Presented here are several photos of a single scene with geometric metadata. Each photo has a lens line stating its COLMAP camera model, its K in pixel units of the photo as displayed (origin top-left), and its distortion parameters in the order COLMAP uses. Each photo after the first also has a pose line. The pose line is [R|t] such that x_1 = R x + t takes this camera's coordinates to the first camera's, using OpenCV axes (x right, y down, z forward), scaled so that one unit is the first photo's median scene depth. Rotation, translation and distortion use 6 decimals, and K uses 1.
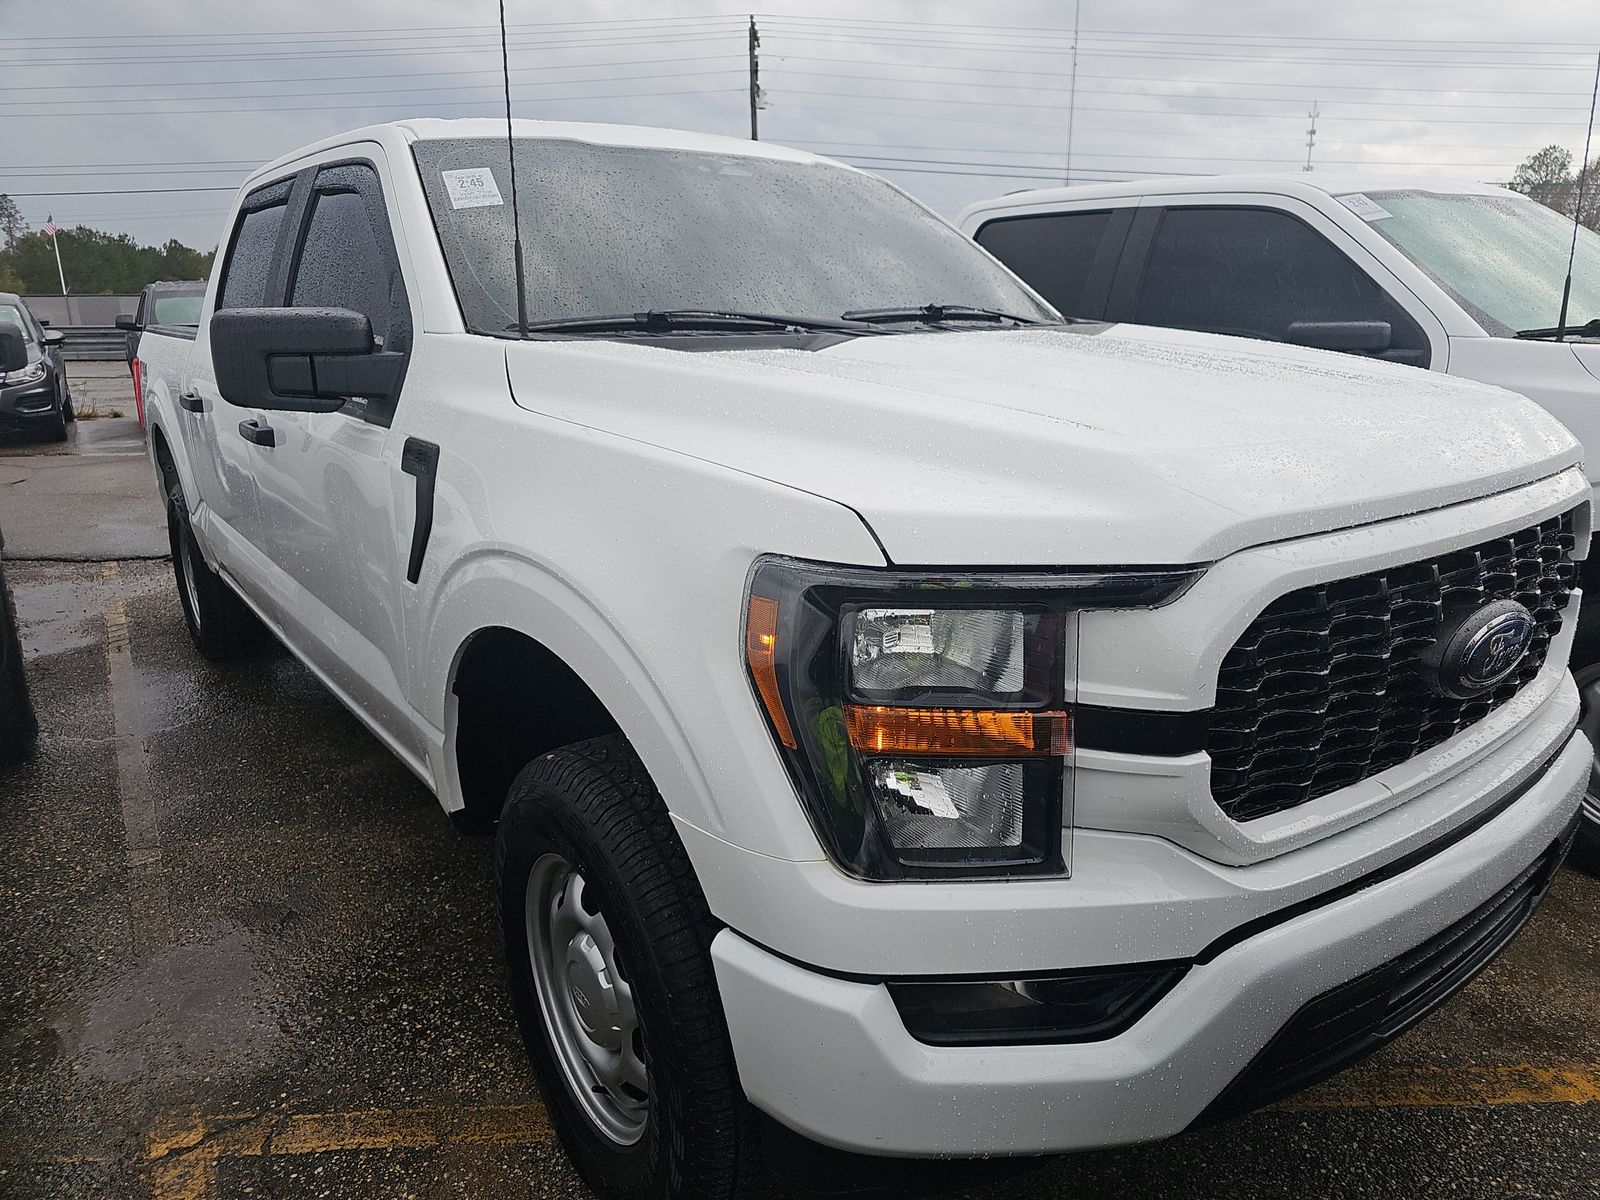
lens RADIAL K [[1062.8, 0, 813.4], [0, 1062.8, 588.1], [0, 0, 1]] dist [0.034537, -0.022166]
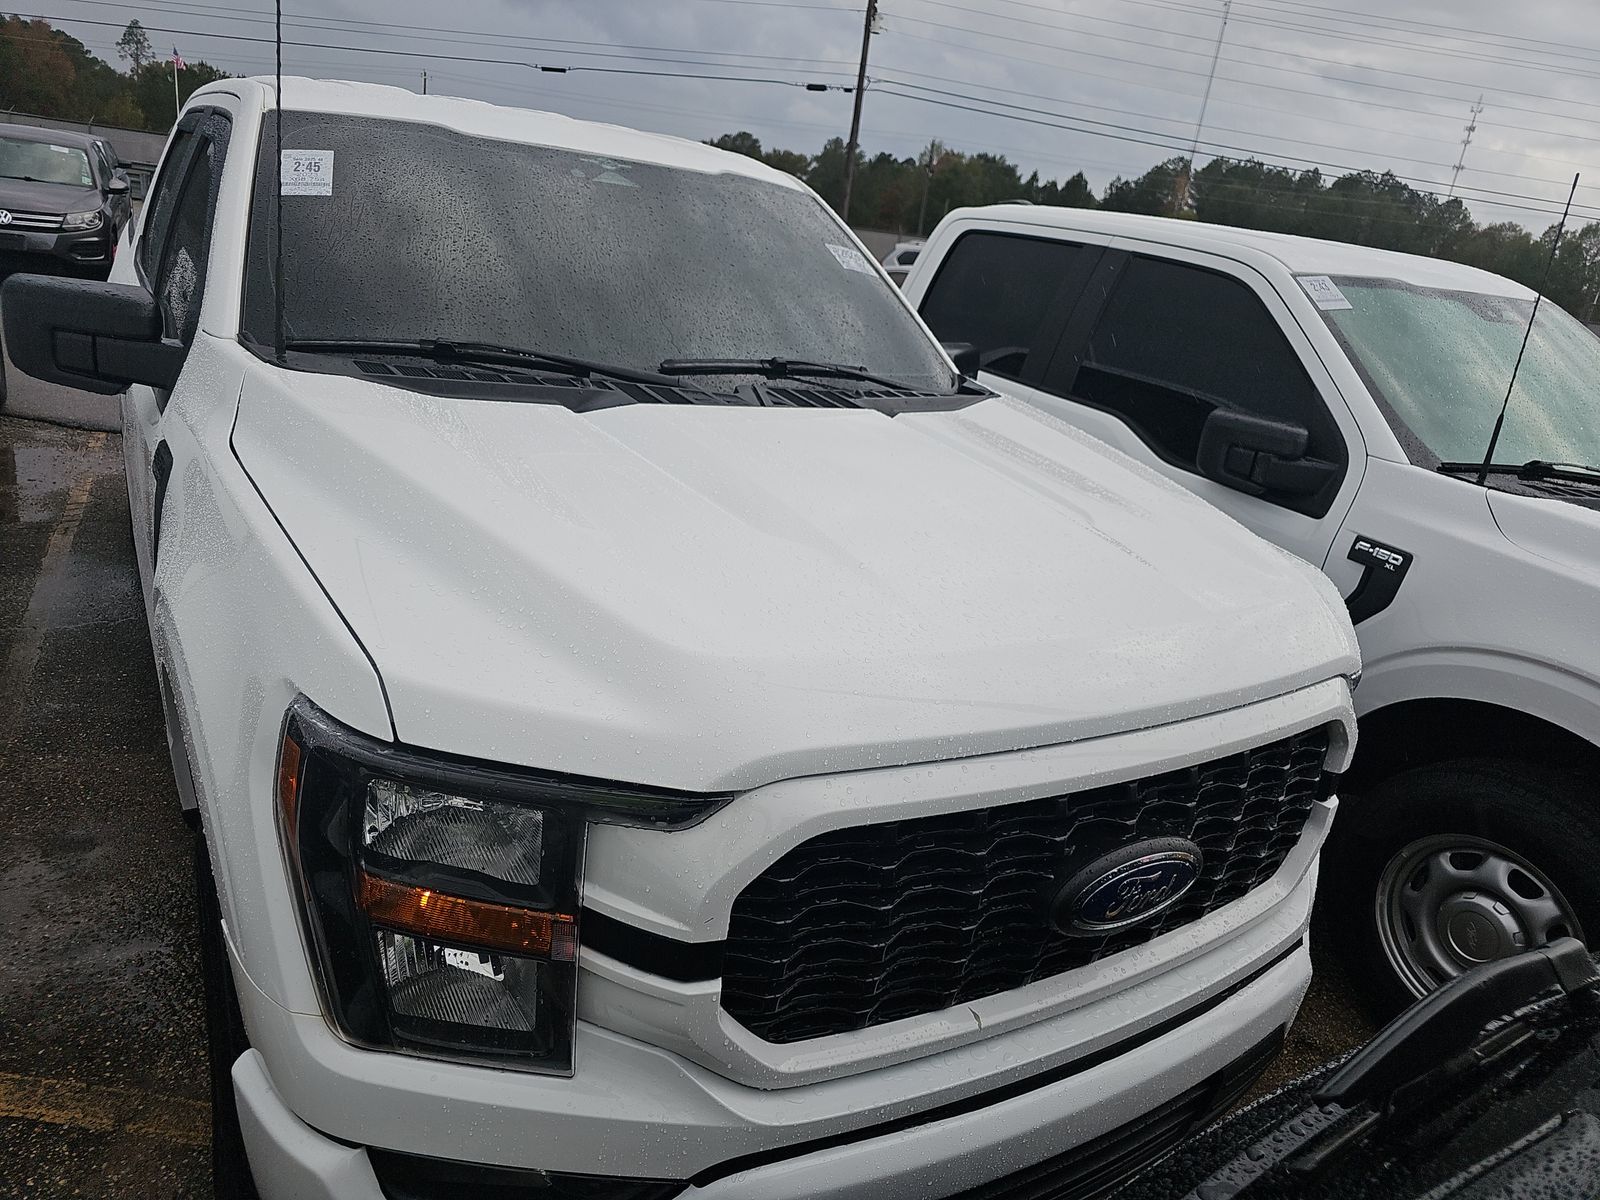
lens RADIAL K [[1062.8, 0, 784.4], [0, 1062.8, 598.1], [0, 0, 1]] dist [0.034537, -0.022166]
pose [[0.985119, 0.160336, -0.061915, 0.263883], [-0.155596, 0.984967, 0.075028, -0.159268], [0.073014, -0.064278, 0.995257, 0.055033]]
